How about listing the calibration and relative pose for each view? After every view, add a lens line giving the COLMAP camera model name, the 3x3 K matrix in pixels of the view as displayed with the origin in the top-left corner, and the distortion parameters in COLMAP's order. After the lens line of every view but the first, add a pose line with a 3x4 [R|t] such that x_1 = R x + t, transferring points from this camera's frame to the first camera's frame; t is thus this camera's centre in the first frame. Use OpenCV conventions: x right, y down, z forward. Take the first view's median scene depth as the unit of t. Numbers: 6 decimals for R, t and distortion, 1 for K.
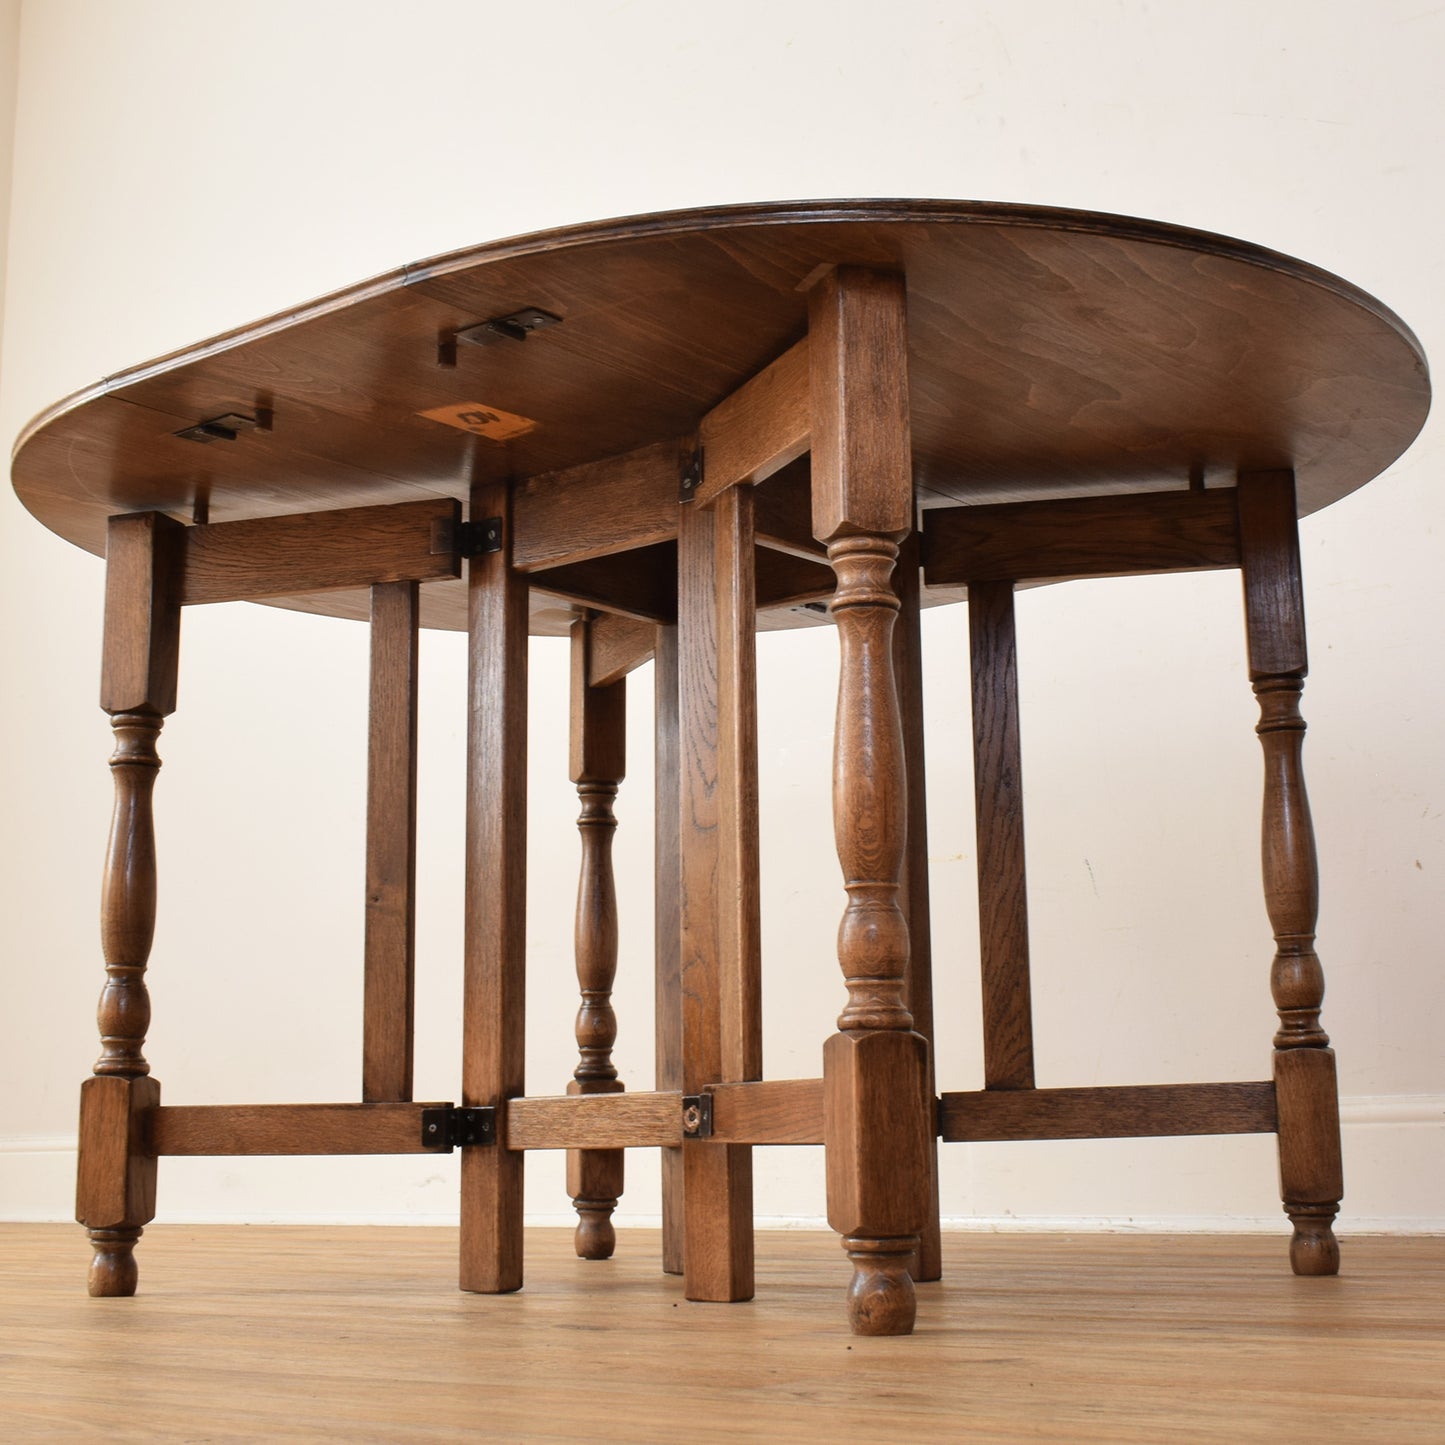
lens RADIAL K [[2269.3, 0, 778.6], [0, 2269.3, 720.6], [0, 0, 1]] dist [0.015003, -0.043836]
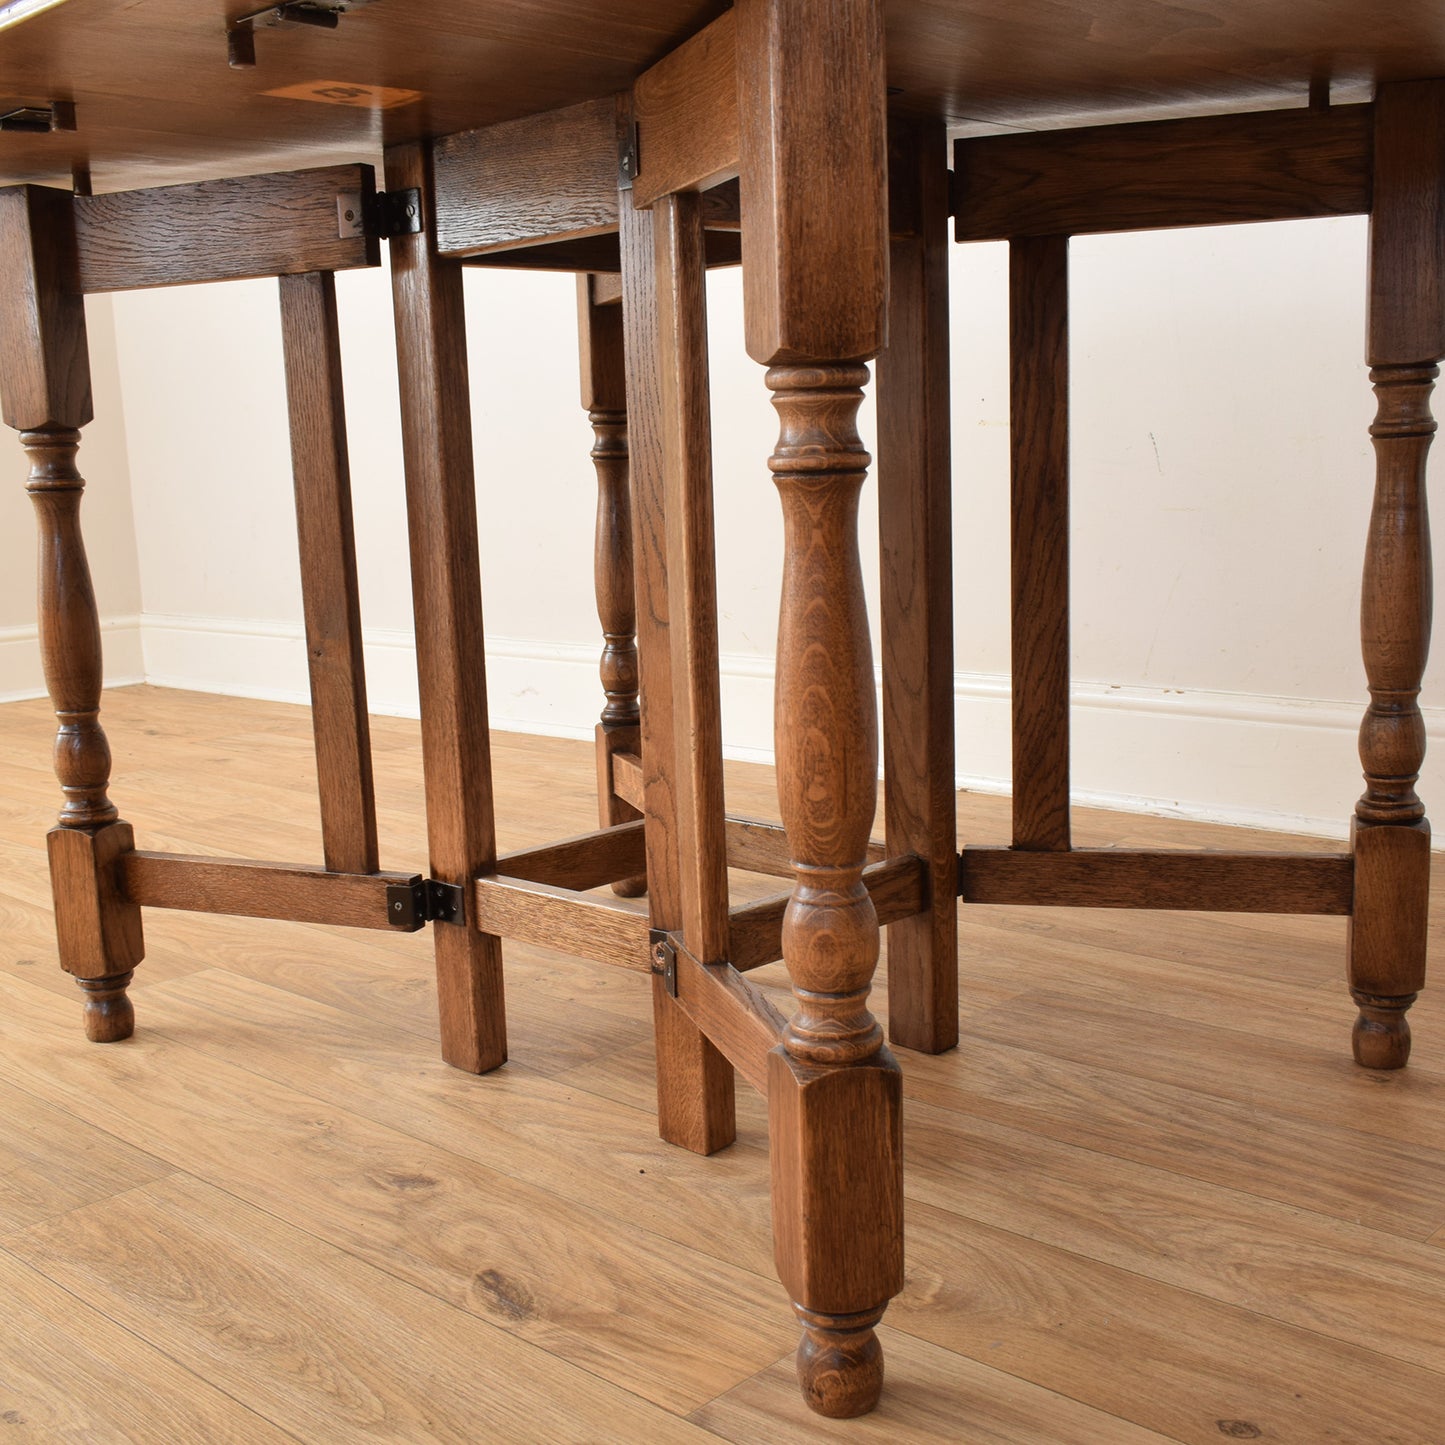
lens RADIAL K [[1777.8, 0, 681.2], [0, 1777.8, 787.6], [0, 0, 1]] dist [-0.014424, 0.008202]
pose [[0.992361, 0.002365, -0.123347, 0.048806], [0.043848, 0.927772, 0.370562, -0.124032], [0.115314, -0.373140, 0.920581, 0.361497]]
